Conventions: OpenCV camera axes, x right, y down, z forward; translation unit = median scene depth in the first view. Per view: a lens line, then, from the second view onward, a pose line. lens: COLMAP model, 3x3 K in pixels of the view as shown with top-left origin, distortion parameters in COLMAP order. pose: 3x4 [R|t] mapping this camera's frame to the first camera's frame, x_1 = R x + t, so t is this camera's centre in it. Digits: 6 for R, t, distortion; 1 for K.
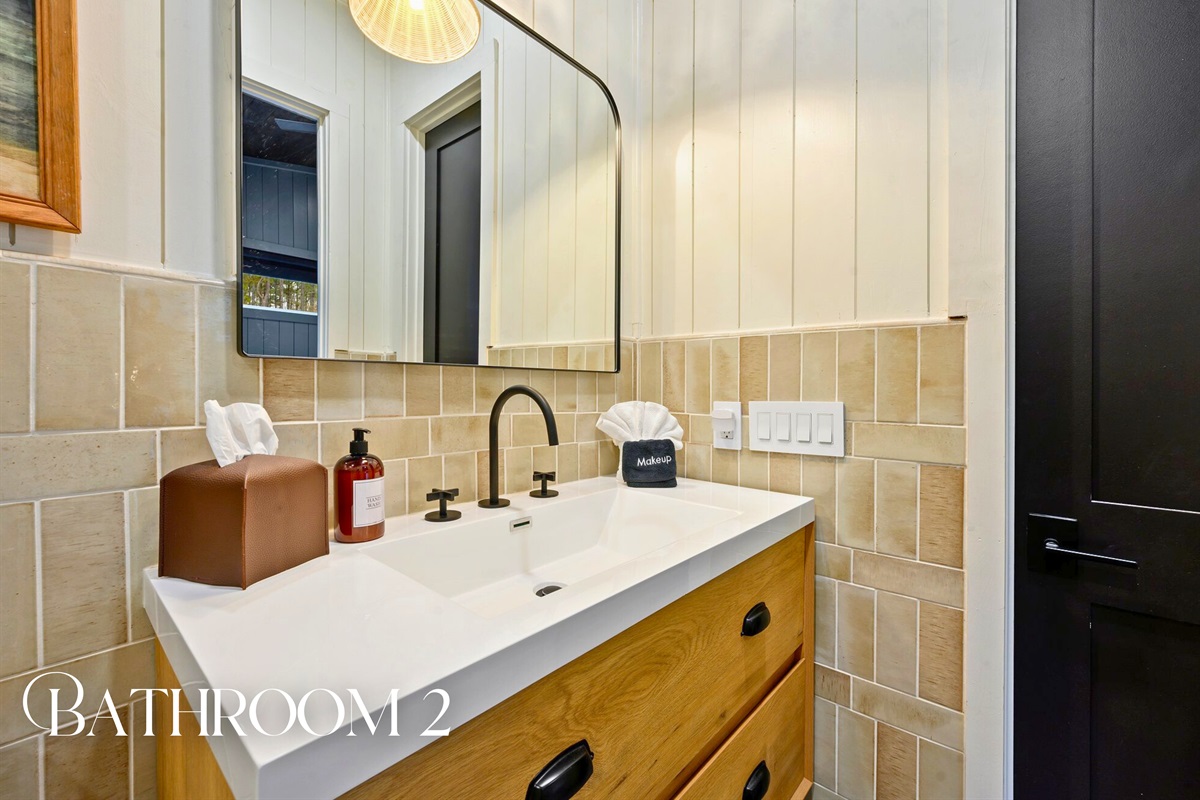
lens RADIAL K [[505.0, 0, 597.7], [0, 505.0, 390.9], [0, 0, 1]] dist [-0.001780, -0.000228]
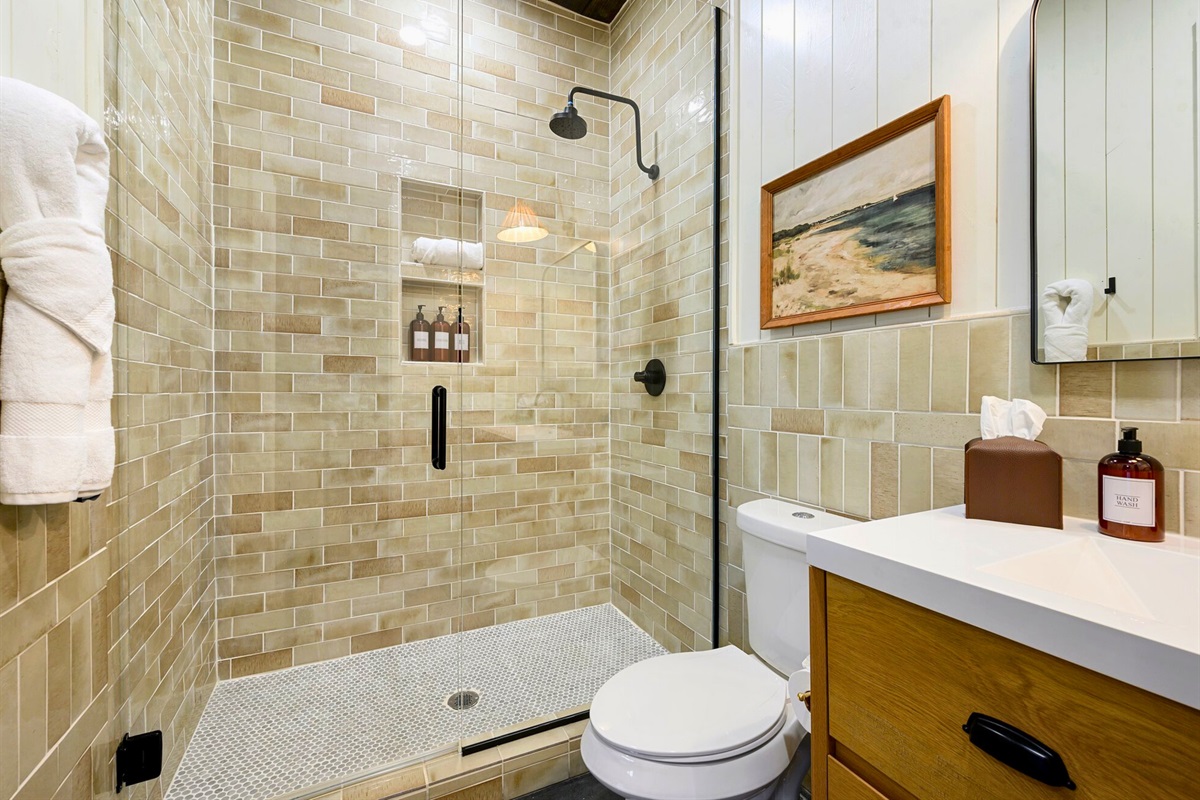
lens RADIAL K [[505.0, 0, 601.5], [0, 505.0, 395.5], [0, 0, 1]] dist [-0.001780, -0.000228]
pose [[-0.379068, -0.001592, -0.925368, 1.002343], [-0.012240, 0.999920, 0.003294, 0.024390], [0.925288, 0.012575, -0.379057, 0.479385]]
